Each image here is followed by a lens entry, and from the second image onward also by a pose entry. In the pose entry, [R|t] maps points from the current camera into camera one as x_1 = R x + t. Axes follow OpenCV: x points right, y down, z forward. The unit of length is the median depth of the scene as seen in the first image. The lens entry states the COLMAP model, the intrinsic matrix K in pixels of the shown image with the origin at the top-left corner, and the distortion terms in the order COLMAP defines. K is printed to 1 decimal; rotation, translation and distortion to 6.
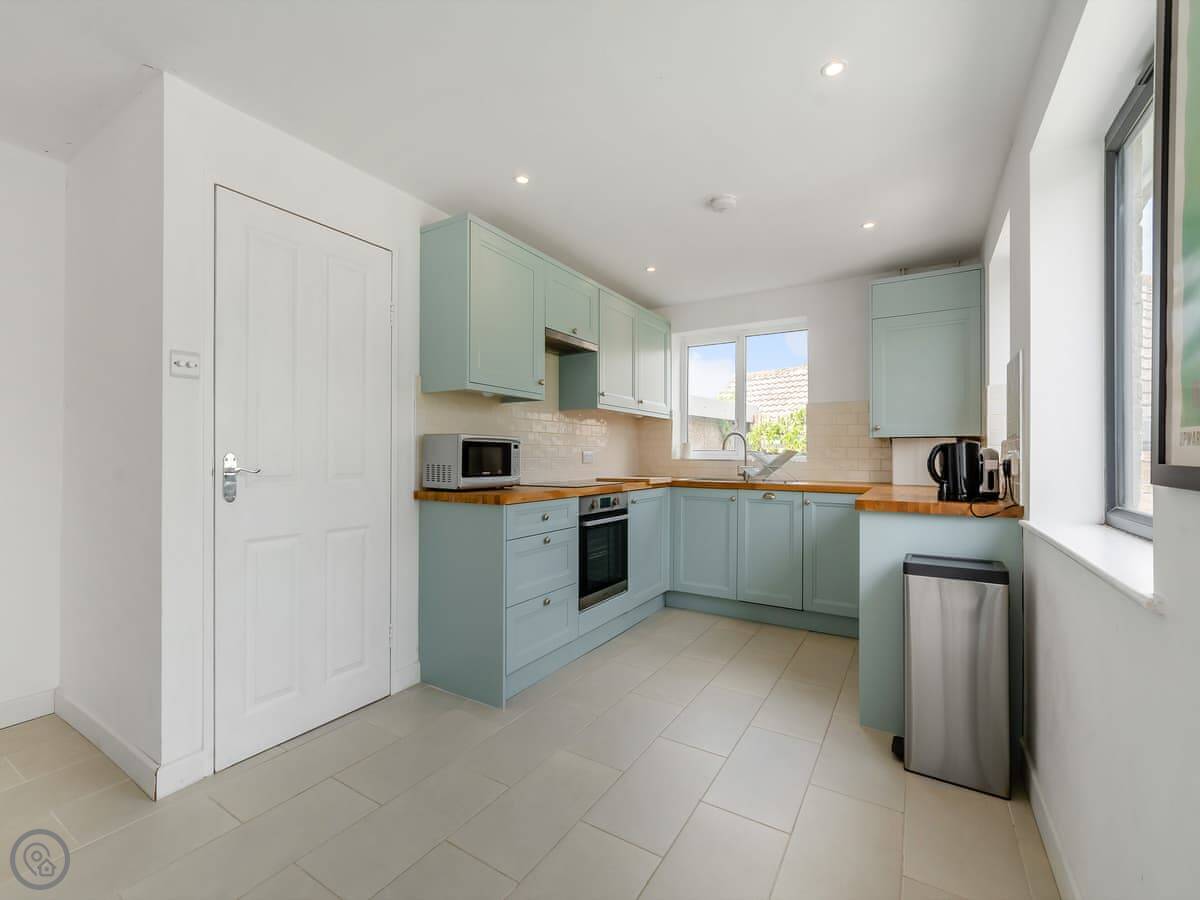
lens RADIAL K [[528.5, 0, 601.7], [0, 528.5, 453.1], [0, 0, 1]] dist [-0.000570, 0.000279]
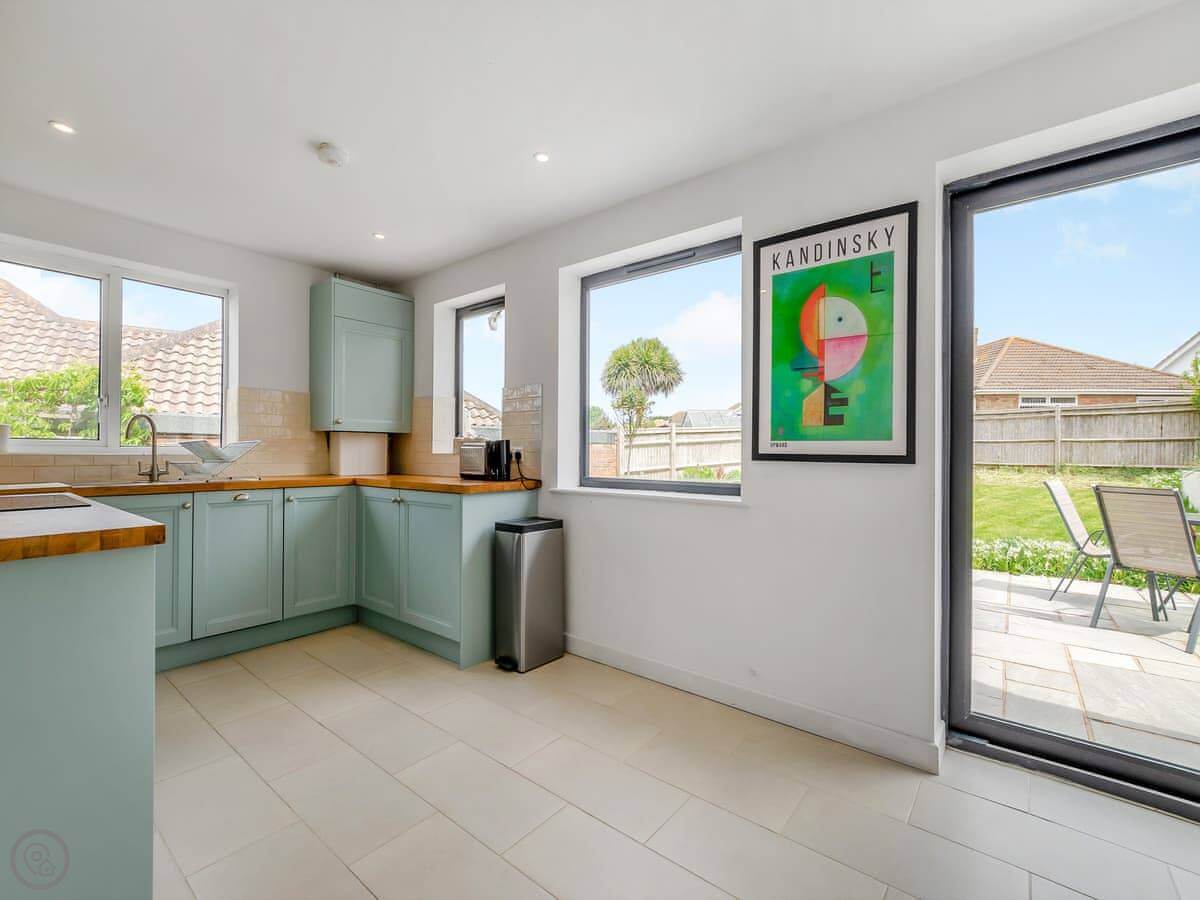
lens RADIAL K [[528.5, 0, 601.7], [0, 528.5, 453.1], [0, 0, 1]] dist [-0.000570, 0.000279]
pose [[0.127611, -0.004462, 0.991814, -0.512830], [-0.011182, 0.999920, 0.005937, 0.002151], [-0.991761, -0.011848, 0.127551, 0.405477]]
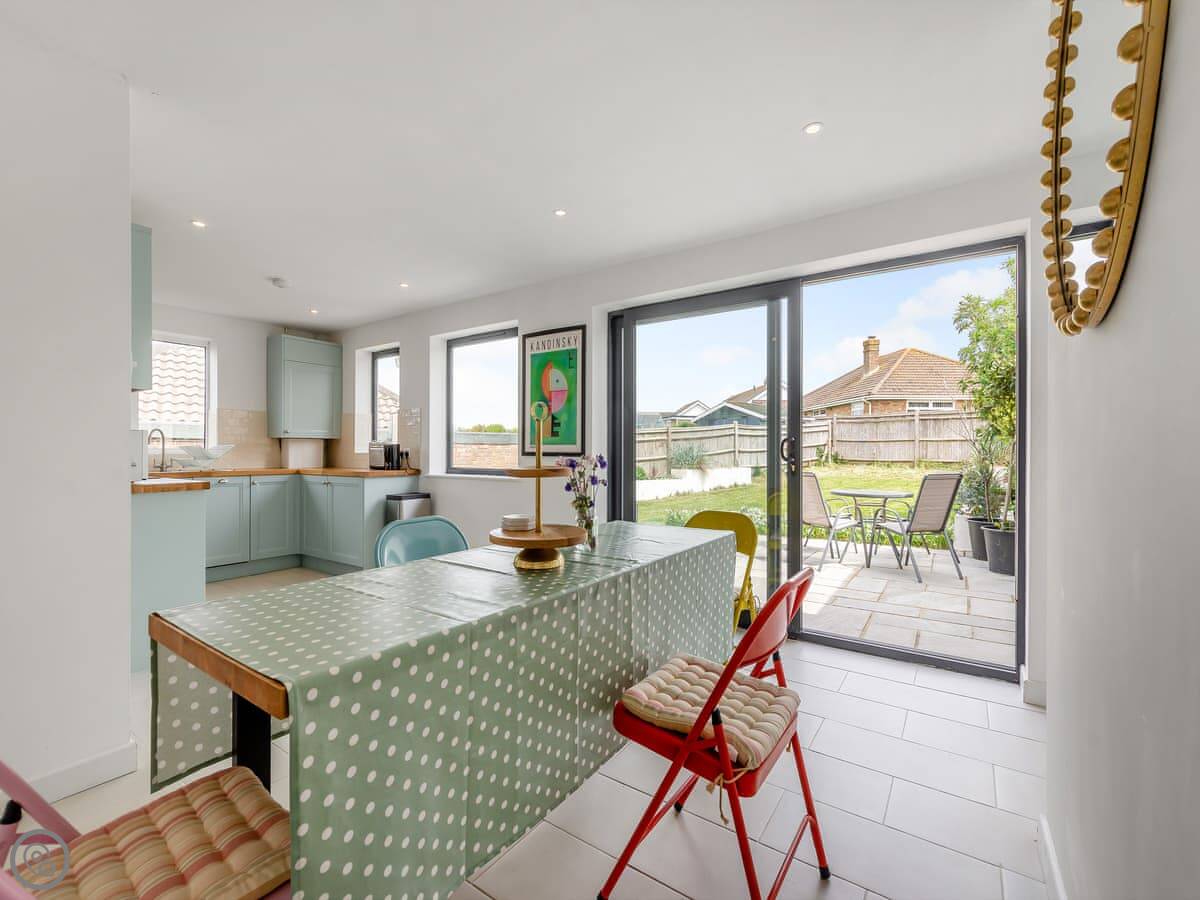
lens RADIAL K [[528.5, 0, 601.7], [0, 528.5, 453.1], [0, 0, 1]] dist [-0.000570, 0.000279]
pose [[0.063784, -0.005961, 0.997946, -1.100326], [-0.006691, 0.999957, 0.006400, -0.001866], [-0.997941, -0.007085, 0.063741, -0.013349]]
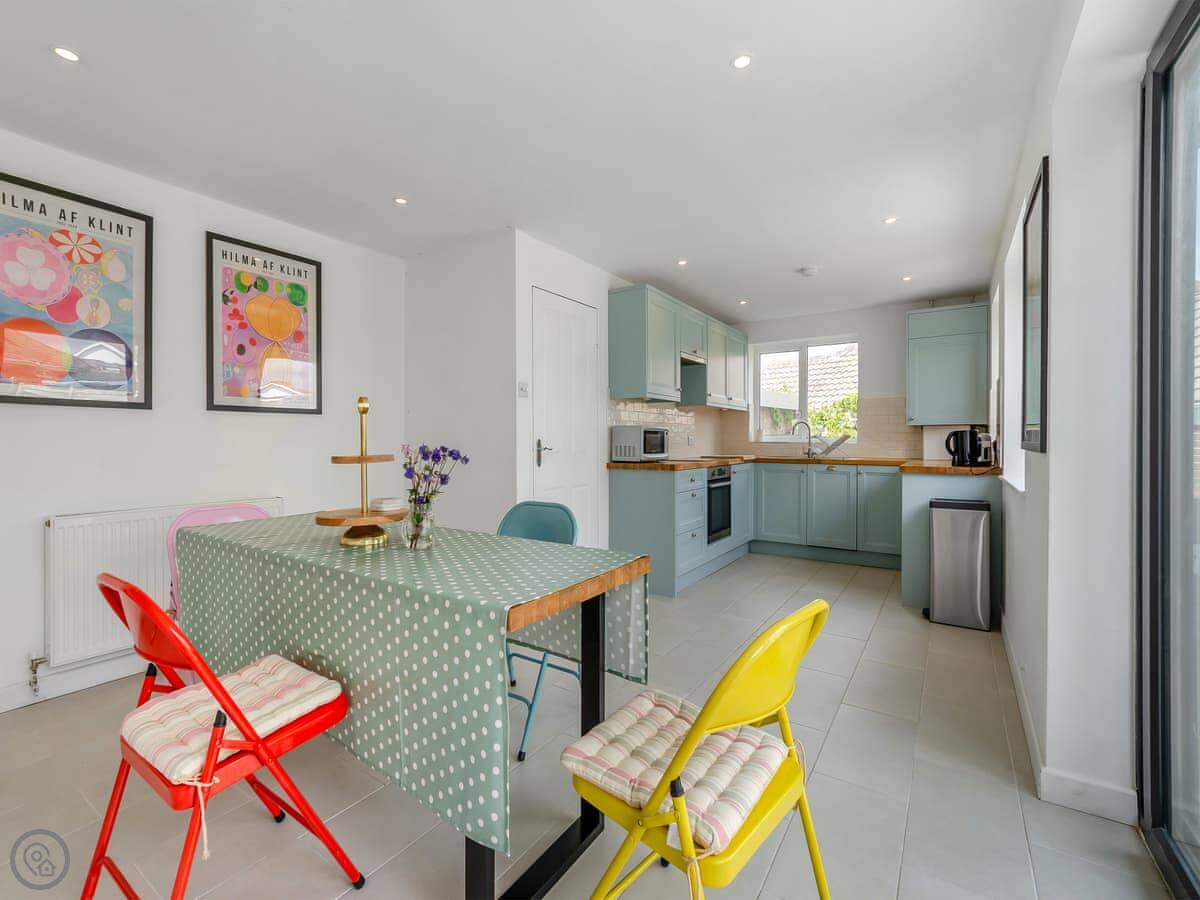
lens RADIAL K [[550.5, 0, 596.8], [0, 550.5, 444.5], [0, 0, 1]] dist [-0.001152, -0.000167]
pose [[0.999488, -0.004163, -0.031718, -0.293276], [0.004585, 0.999902, 0.013258, -0.002847], [0.031660, -0.013397, 0.999409, -0.530345]]
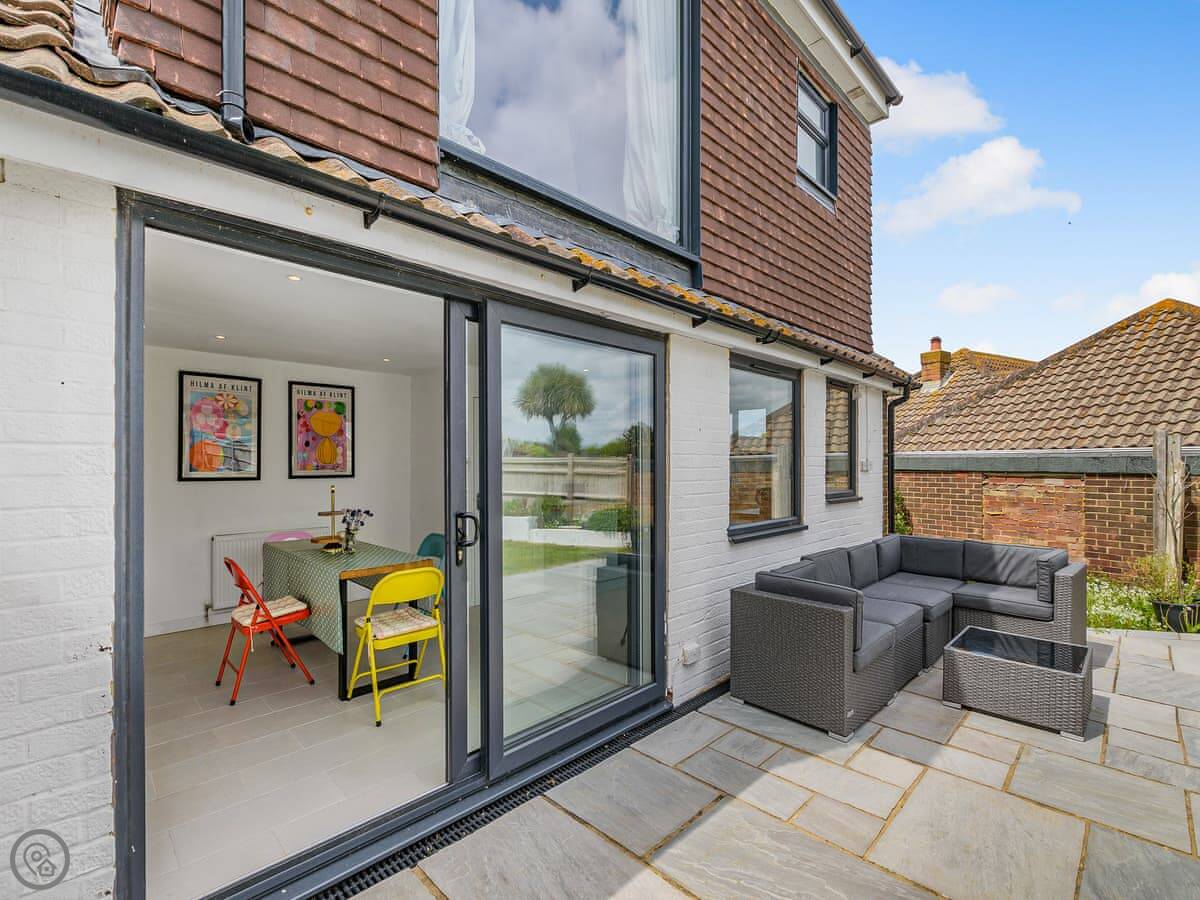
lens RADIAL K [[562.1, 0, 601.6], [0, 562.1, 462.4], [0, 0, 1]] dist [0.000678, 0.000089]
pose [[0.974939, -0.007353, -0.222349, 0.416281], [0.007995, 0.999966, 0.001988, -0.107986], [0.222327, -0.003716, 0.974965, -1.160099]]
